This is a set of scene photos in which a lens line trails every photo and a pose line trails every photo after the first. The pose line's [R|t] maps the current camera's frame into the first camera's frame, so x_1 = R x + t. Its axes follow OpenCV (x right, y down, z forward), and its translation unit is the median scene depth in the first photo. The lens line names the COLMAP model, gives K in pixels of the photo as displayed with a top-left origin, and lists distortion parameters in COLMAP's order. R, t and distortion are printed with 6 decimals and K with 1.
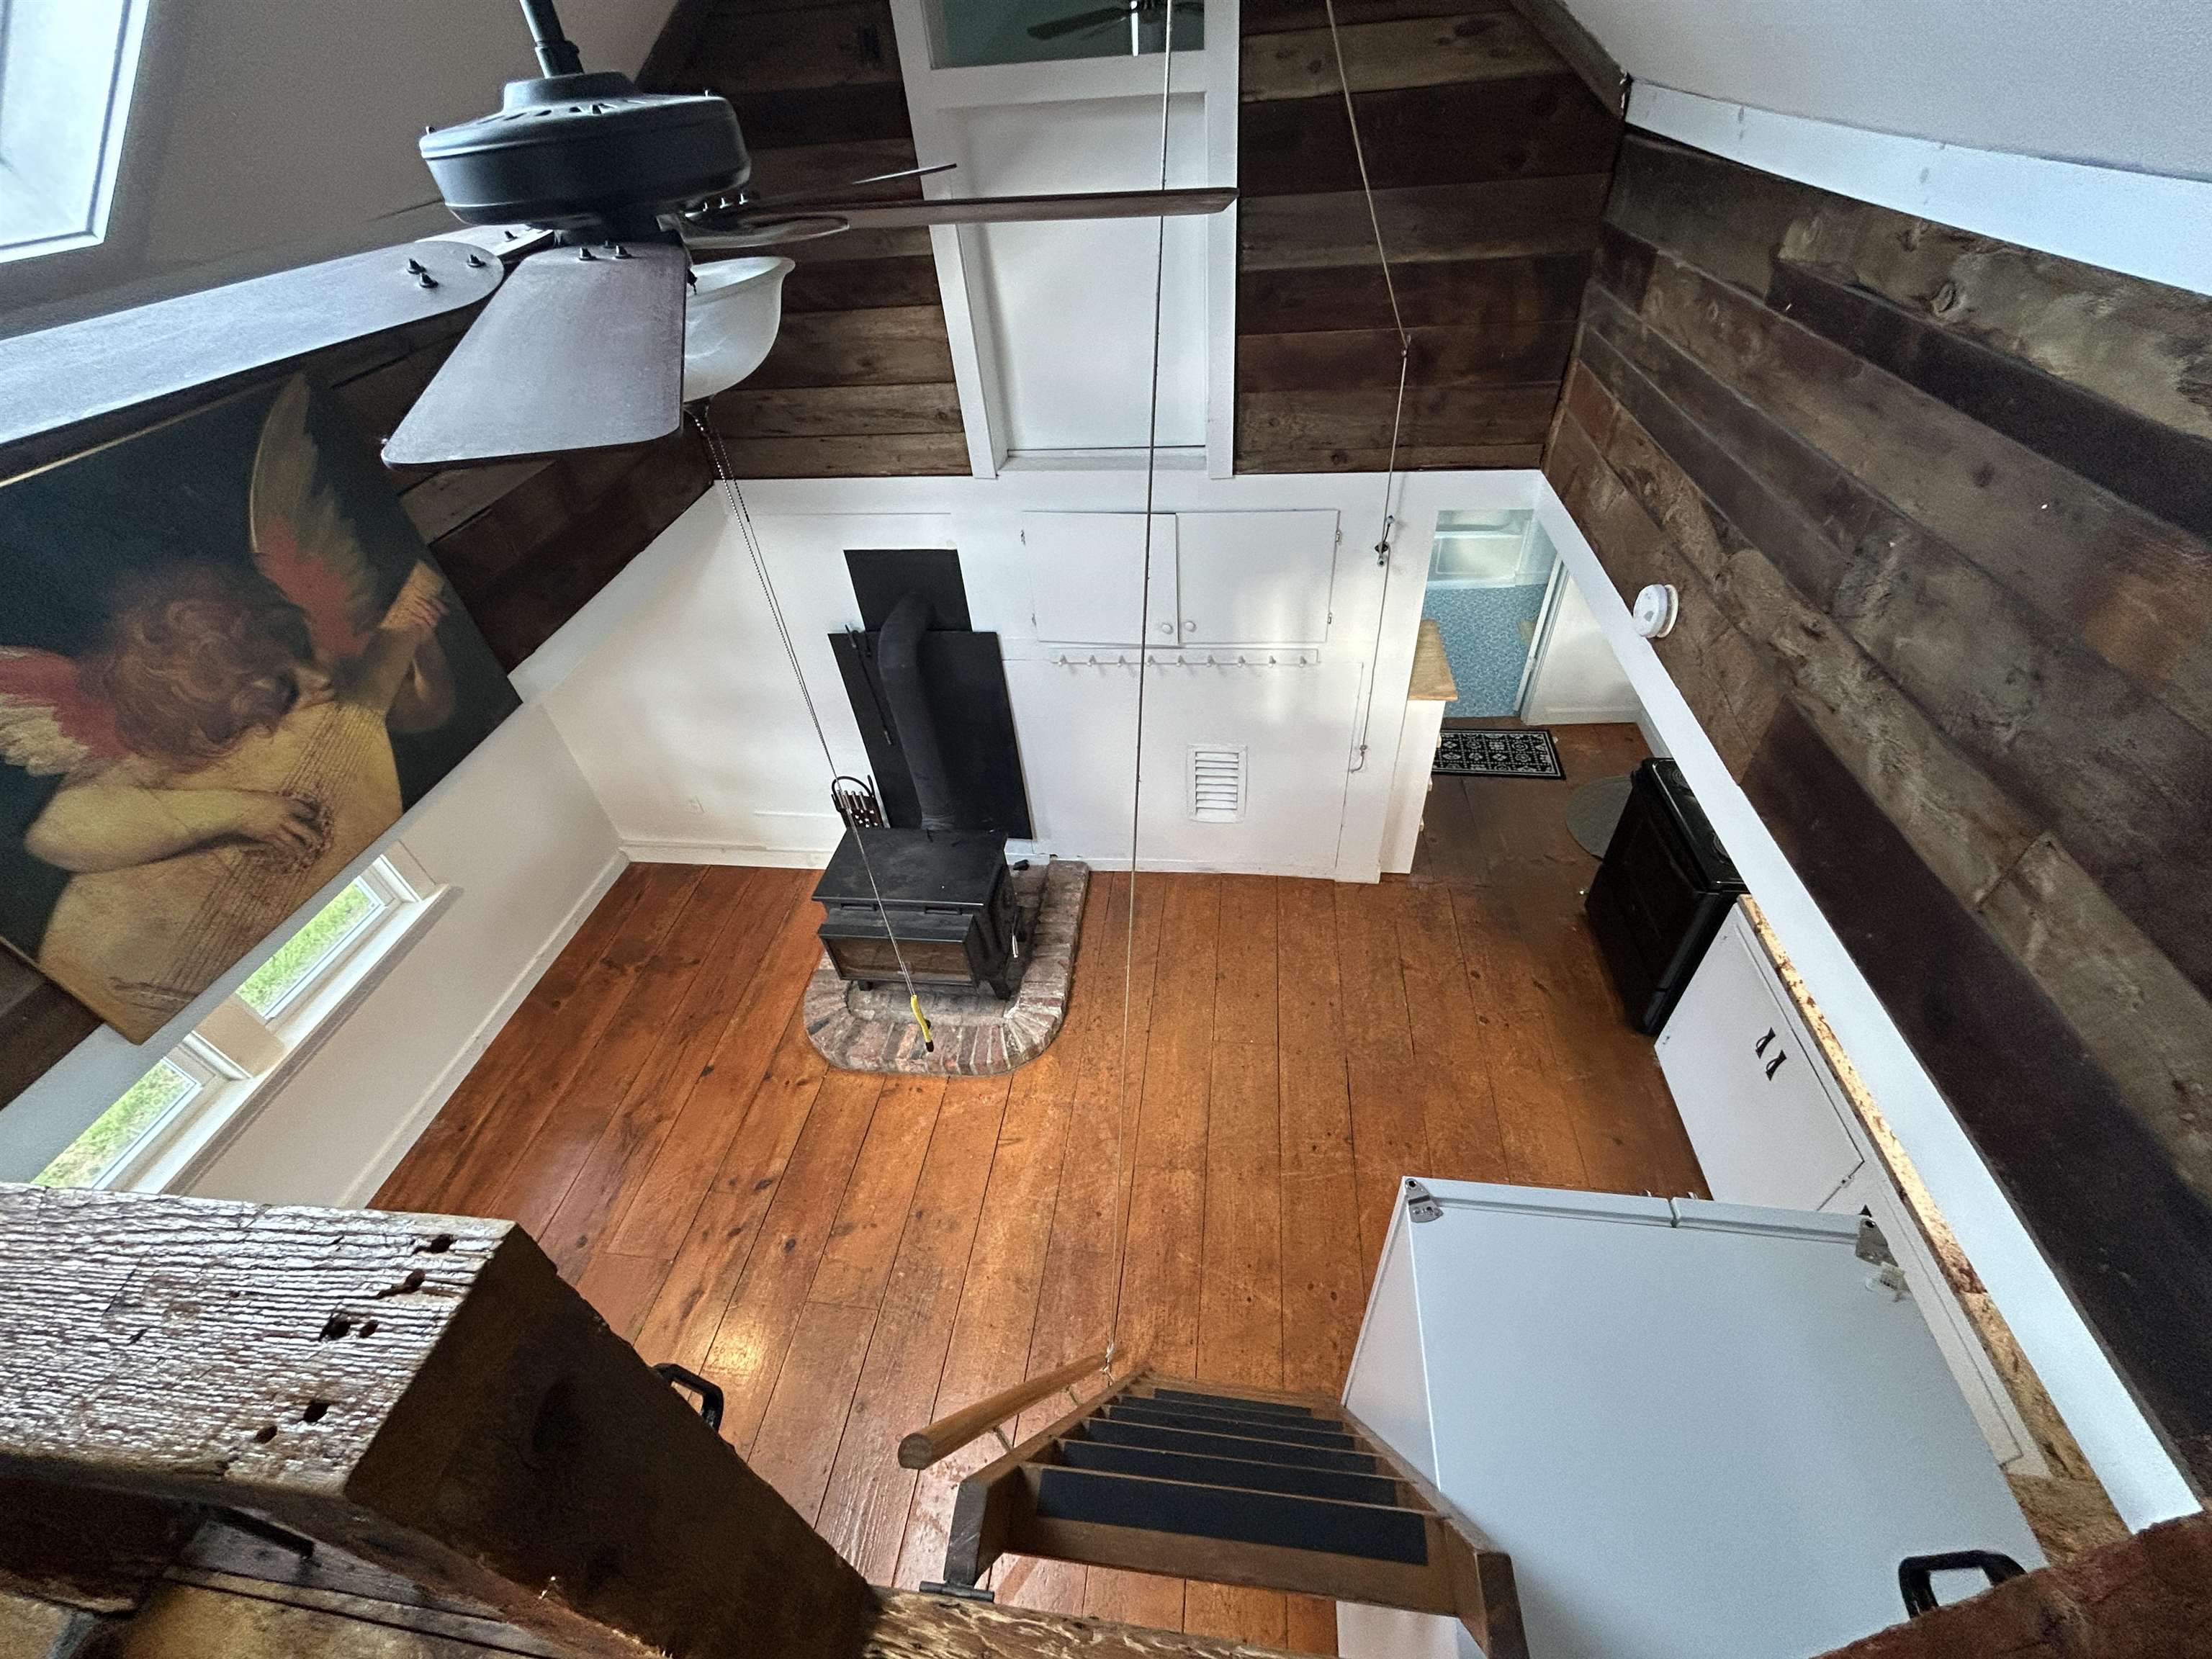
lens RADIAL K [[898.4, 0, 1106.0], [0, 898.4, 829.5], [0, 0, 1]] dist [-0.001123, -0.000176]
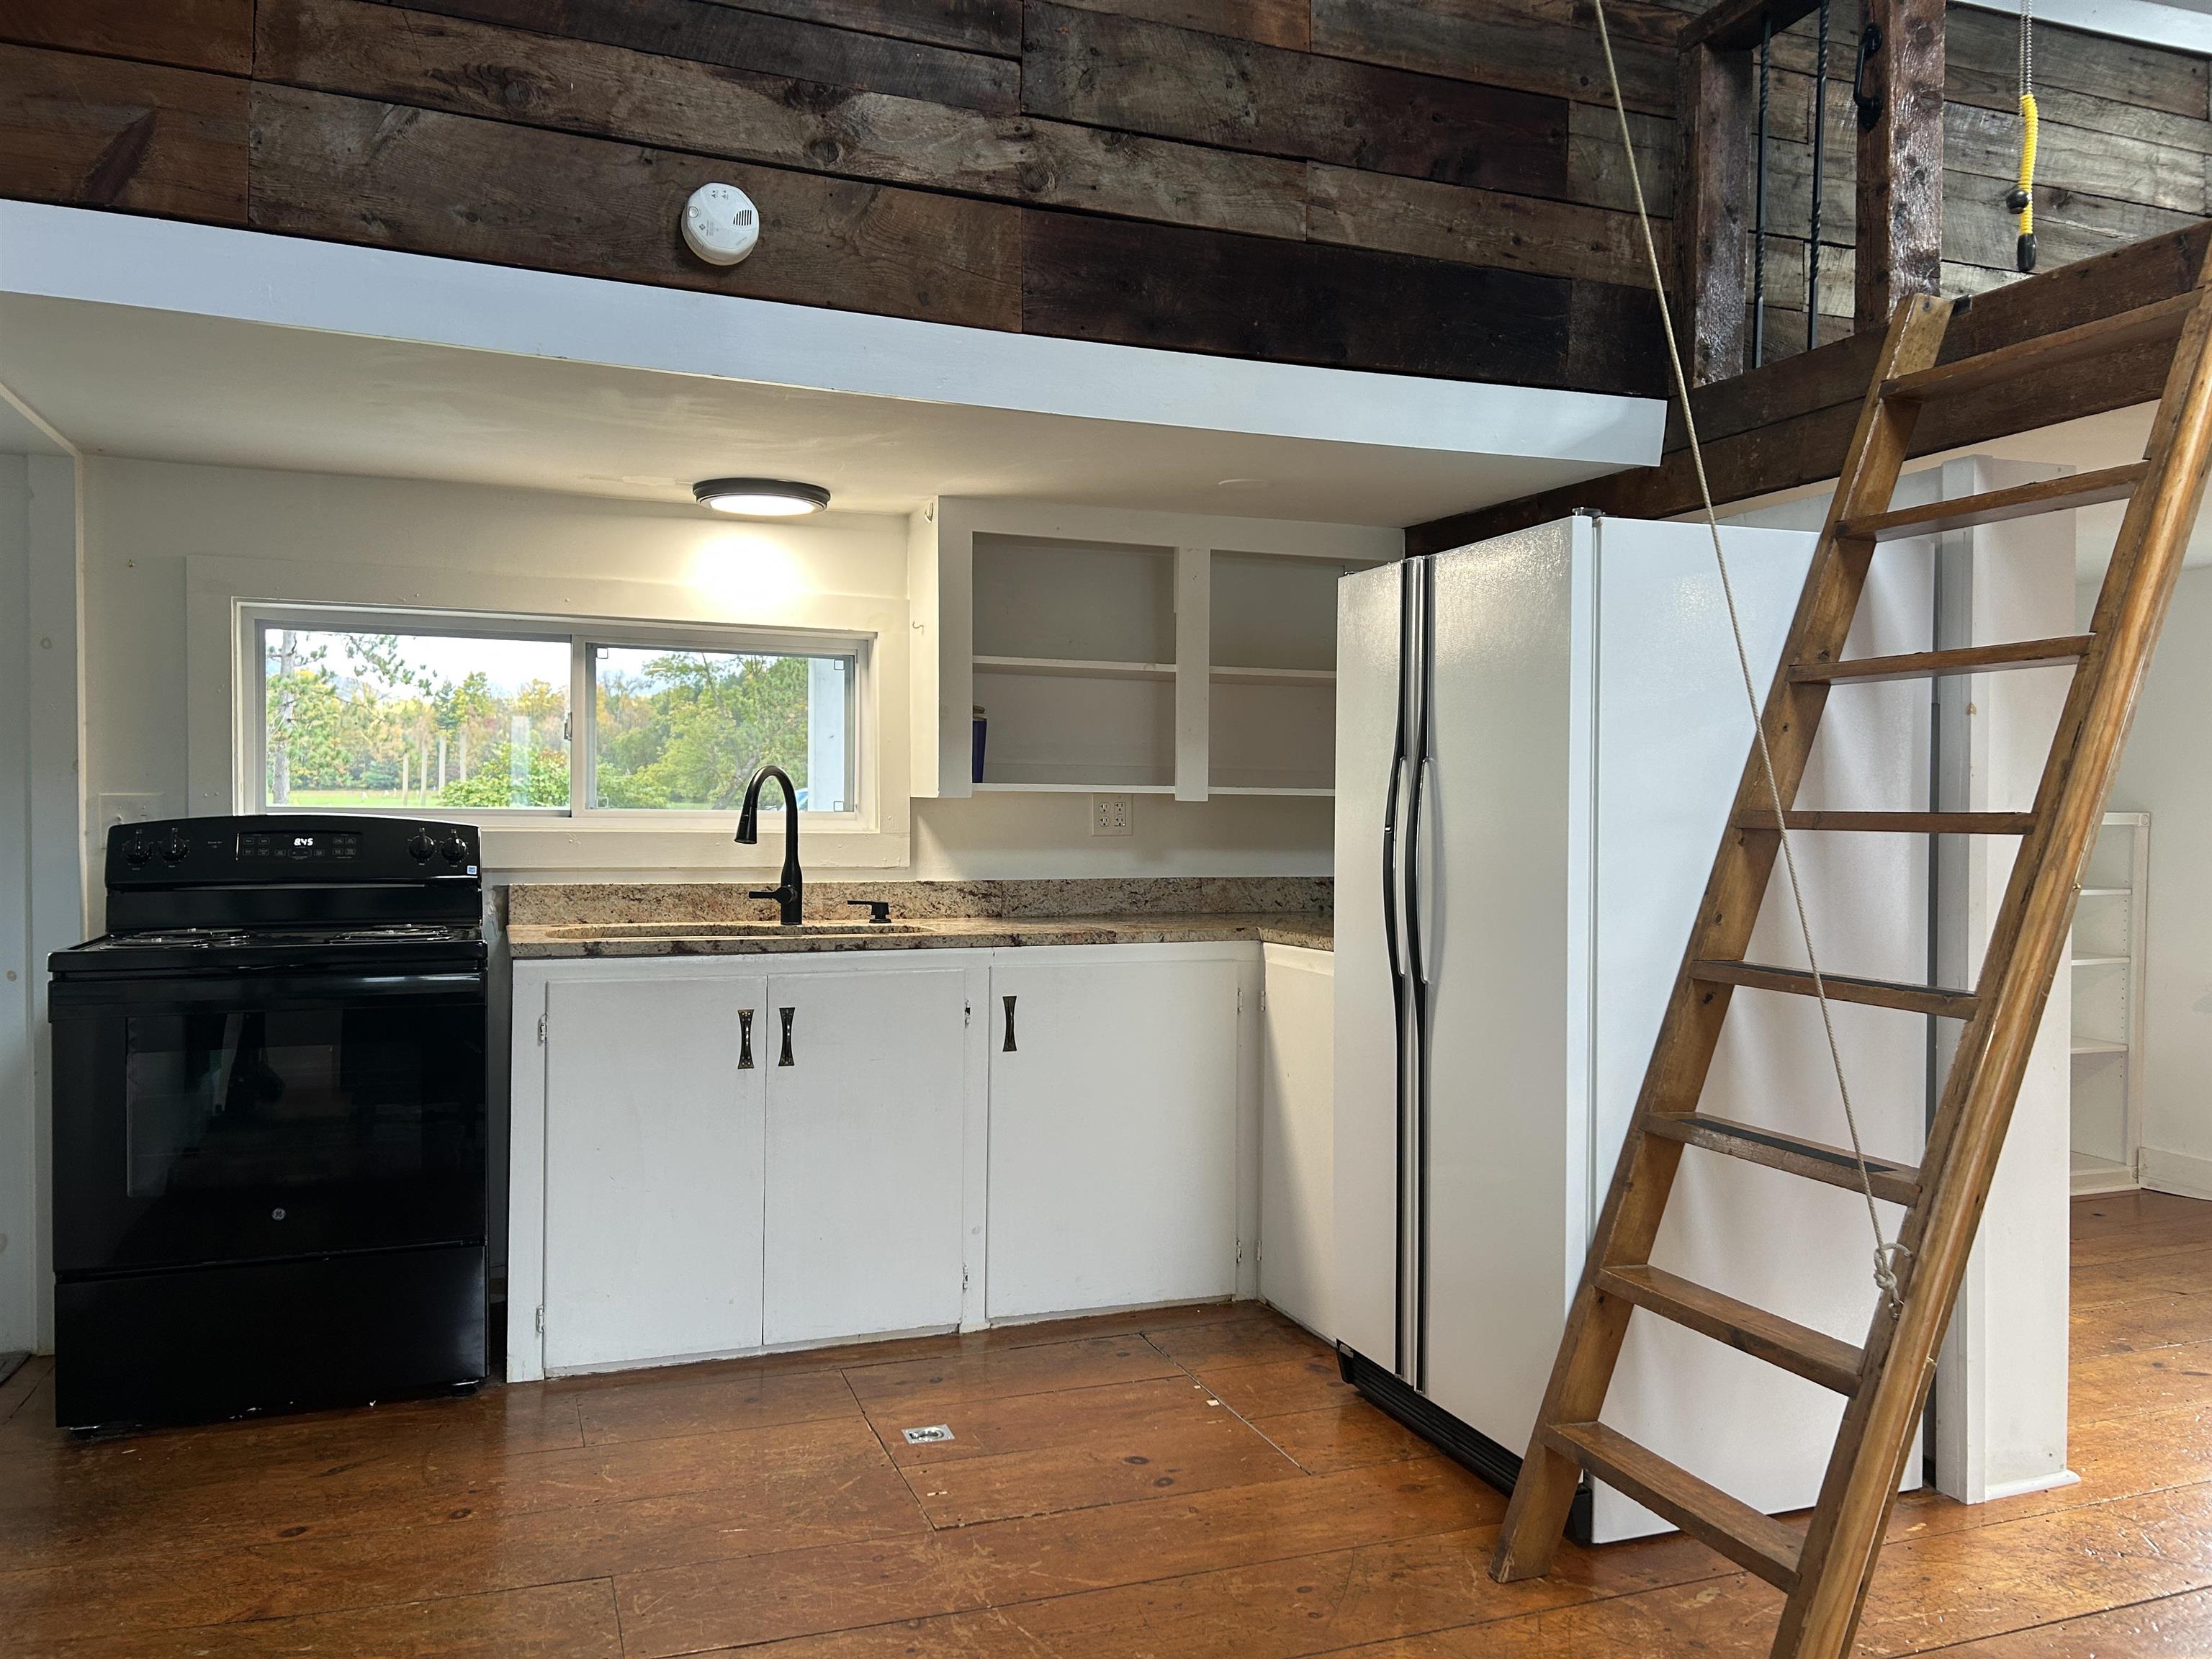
lens RADIAL K [[1588.3, 0, 1106.0], [0, 1588.3, 829.5], [0, 0, 1]] dist [0.053412, 0.000766]
pose [[-0.478678, 0.062836, 0.875739, -0.939492], [0.600921, 0.750658, 0.274601, -0.086224], [-0.640126, 0.657696, -0.397083, 2.576940]]
